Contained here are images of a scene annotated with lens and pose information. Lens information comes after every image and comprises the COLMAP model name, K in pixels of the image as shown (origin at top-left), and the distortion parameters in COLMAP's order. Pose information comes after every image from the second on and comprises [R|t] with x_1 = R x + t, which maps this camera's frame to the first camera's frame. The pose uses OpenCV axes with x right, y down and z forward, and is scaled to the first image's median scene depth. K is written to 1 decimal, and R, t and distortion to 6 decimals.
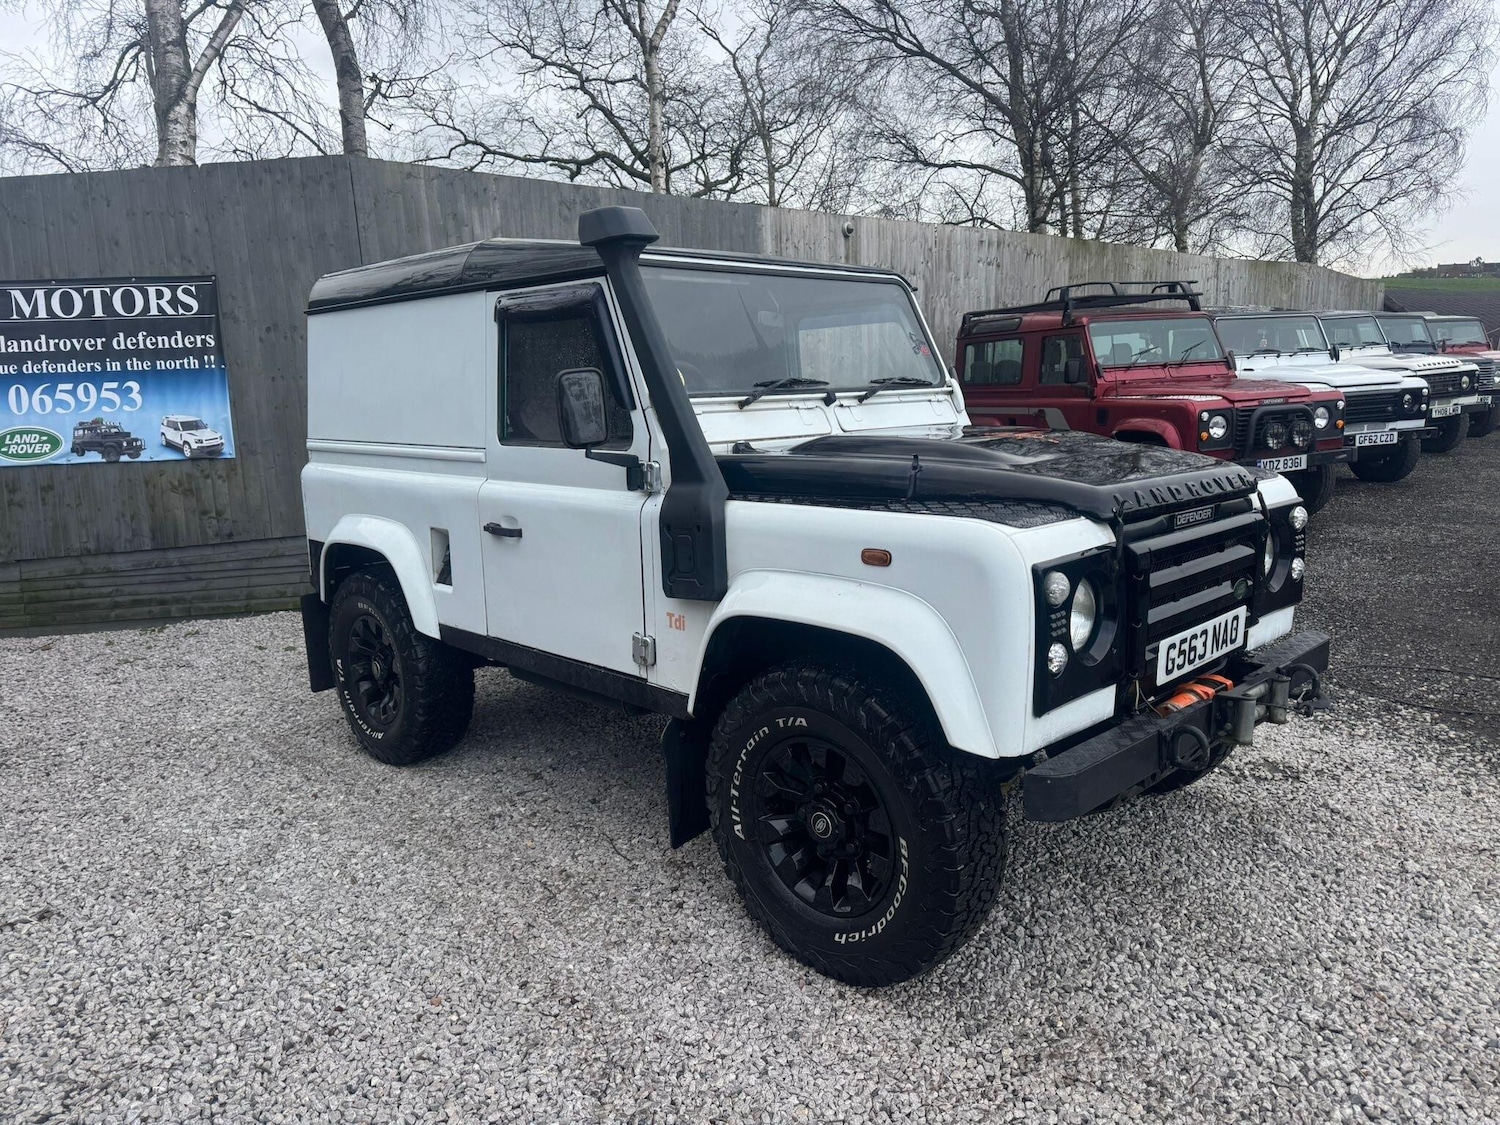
lens RADIAL K [[1061.9, 0, 759.2], [0, 1061.9, 561.4], [0, 0, 1]] dist [0.012157, -0.011674]
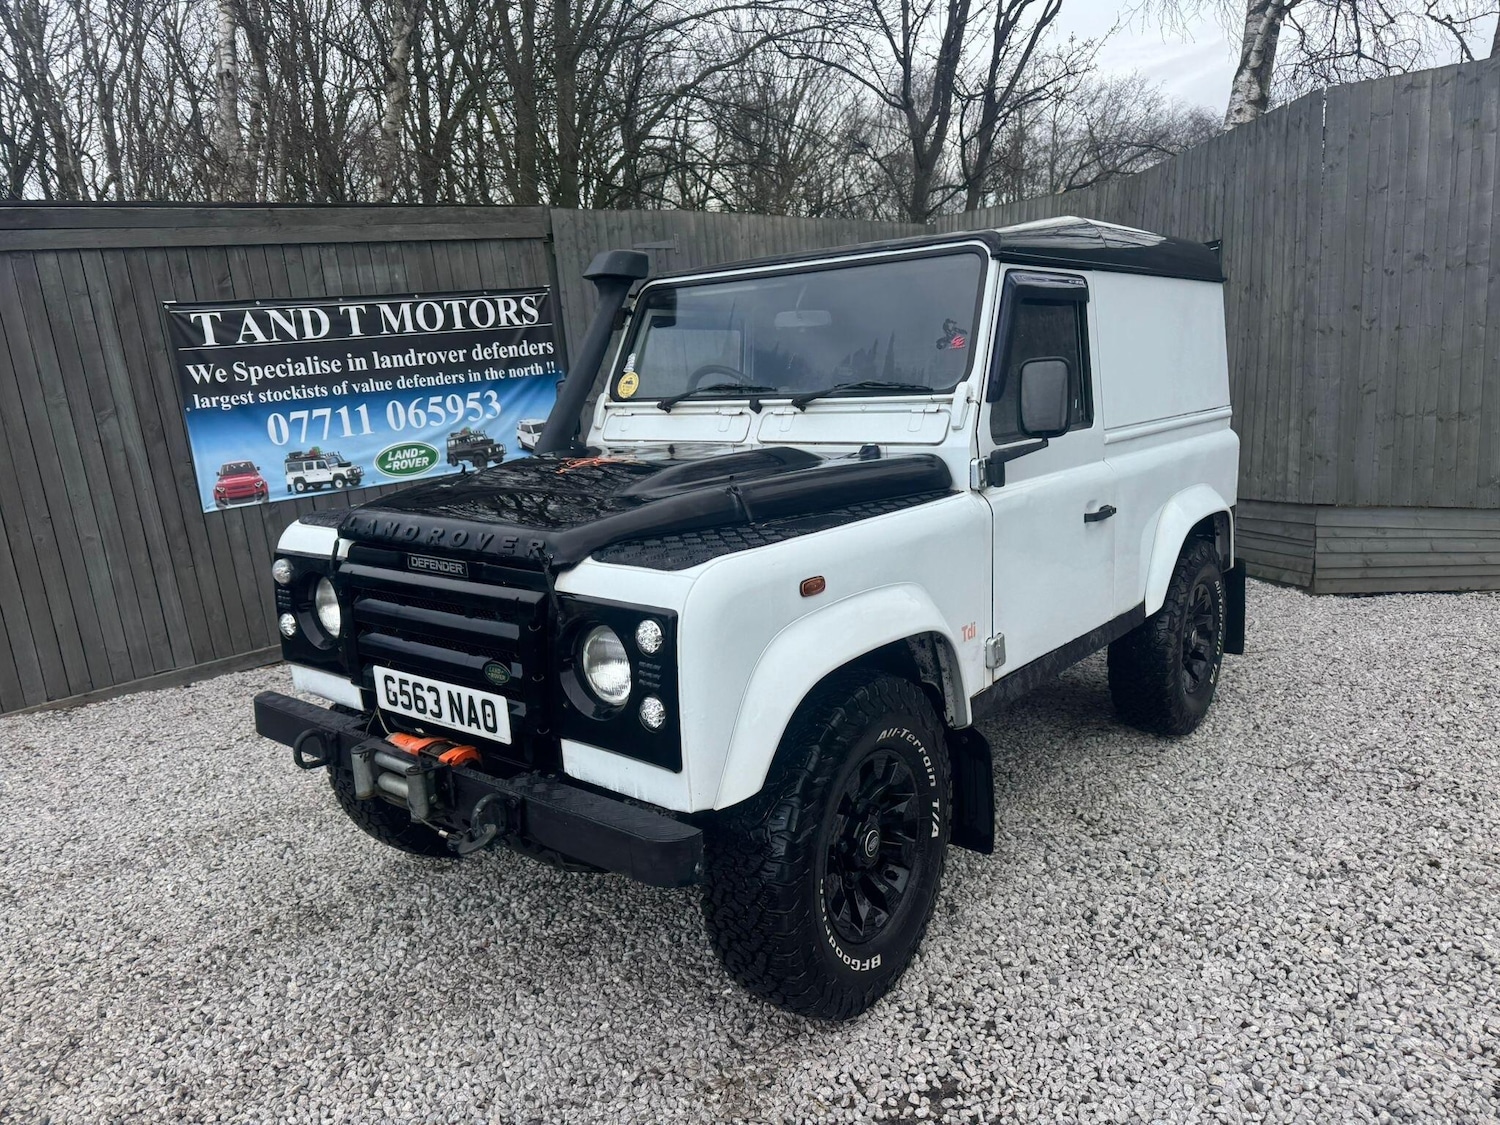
lens RADIAL K [[1062.3, 0, 746.2], [0, 1062.3, 560.1], [0, 0, 1]] dist [0.015174, -0.016496]
pose [[0.844248, -0.144905, 0.515993, -1.381839], [0.099810, 0.988423, 0.114271, -0.143200], [-0.526578, -0.044972, 0.848937, -0.043449]]
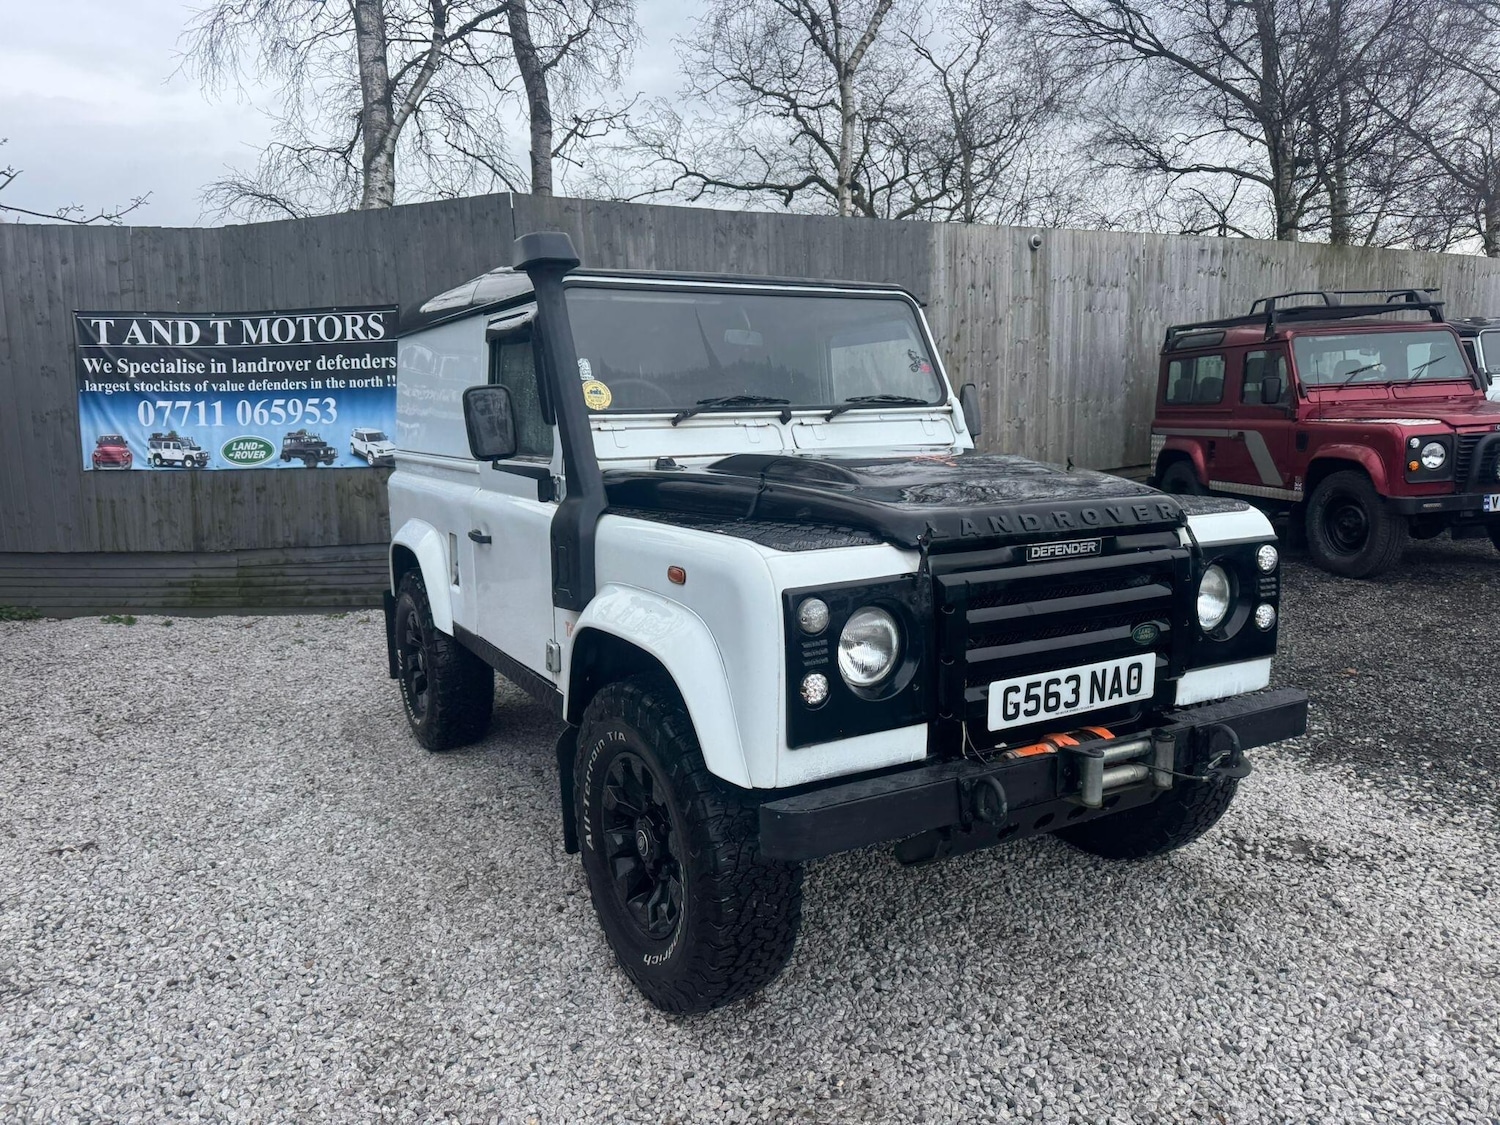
lens RADIAL K [[1063.3, 0, 745.7], [0, 1063.3, 555.5], [0, 0, 1]] dist [0.014127, -0.014710]
pose [[0.962302, 0.043954, -0.268407, 0.228604], [-0.050324, 0.998590, -0.016893, -0.004484], [0.267286, 0.029763, 0.963158, 0.032507]]
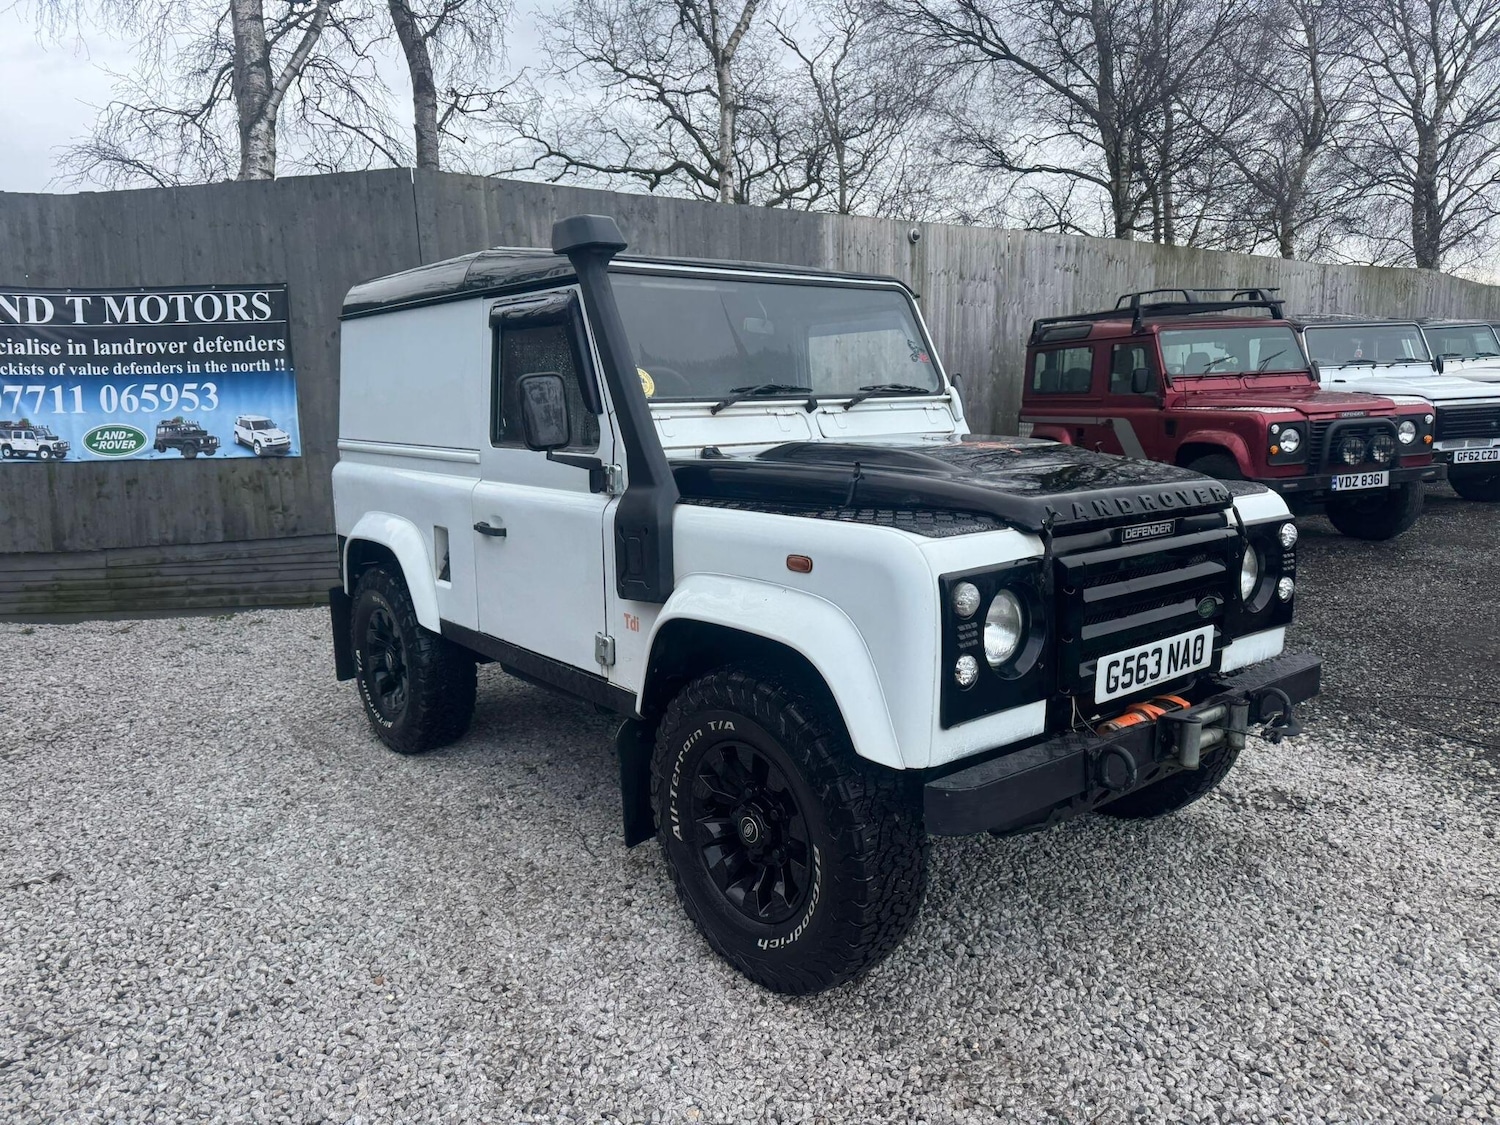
lens RADIAL K [[1062.3, 0, 746.2], [0, 1062.3, 560.1], [0, 0, 1]] dist [0.015174, -0.016496]
pose [[0.994226, 0.025887, -0.104138, 0.085837], [-0.026699, 0.999623, -0.006416, 0.000279], [0.103932, 0.009159, 0.994542, 0.000032]]
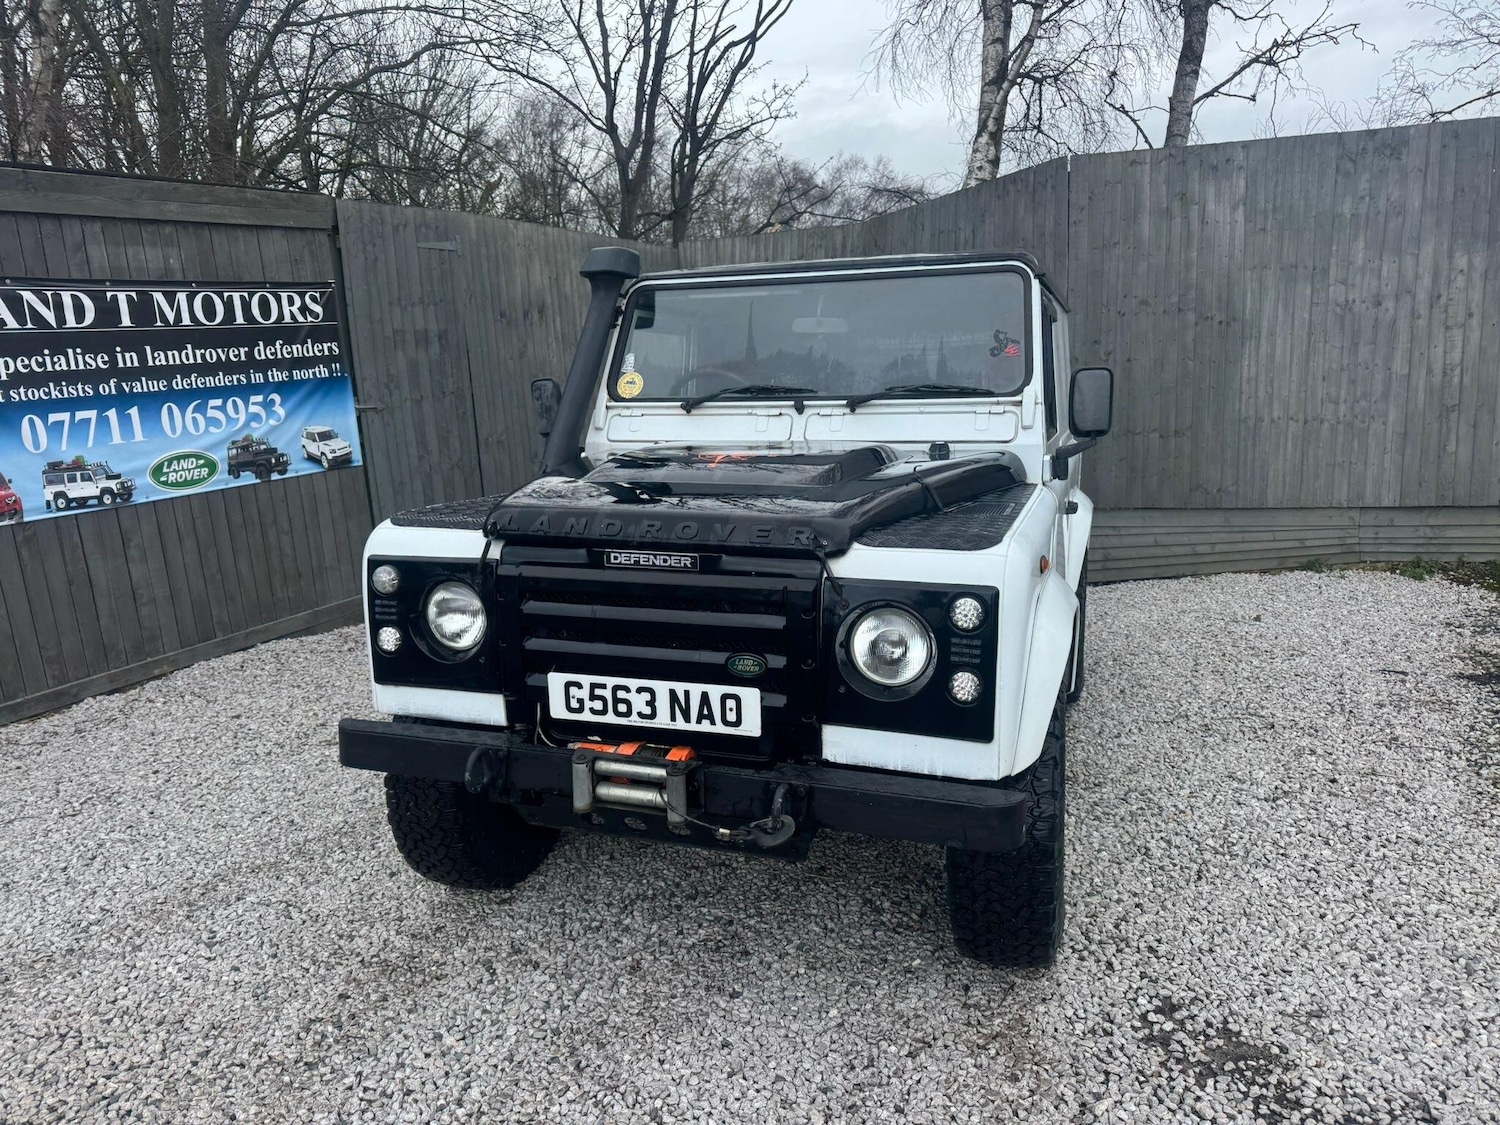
lens RADIAL K [[1063.8, 0, 745.4], [0, 1063.8, 551.4], [0, 0, 1]] dist [0.020359, -0.022712]
pose [[0.604761, -0.150680, 0.782023, -1.608154], [0.091473, 0.988582, 0.119741, -0.155884], [-0.791137, -0.000881, 0.611639, 0.140705]]
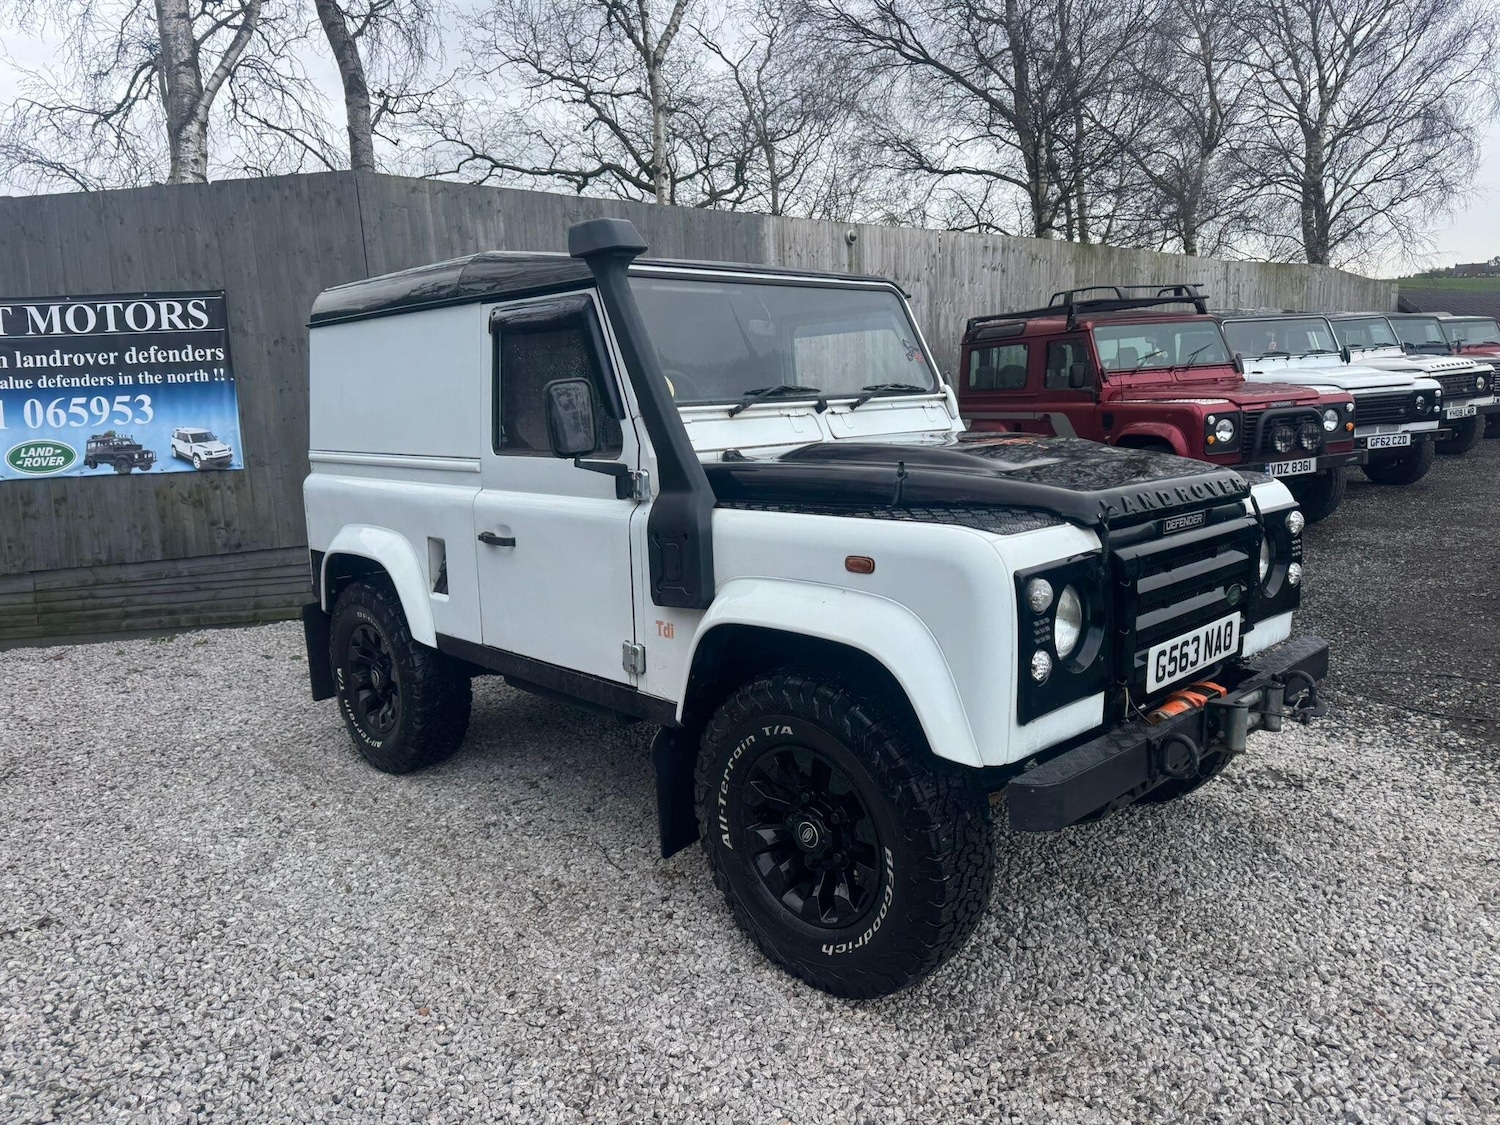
lens RADIAL K [[1062.3, 0, 745.8], [0, 1062.3, 549.5], [0, 0, 1]] dist [0.009439, -0.009344]
pose [[0.999696, -0.005512, -0.024047, 0.014279], [0.005093, 0.999835, -0.017457, -0.000835], [0.024140, 0.017329, 0.999558, 0.000061]]
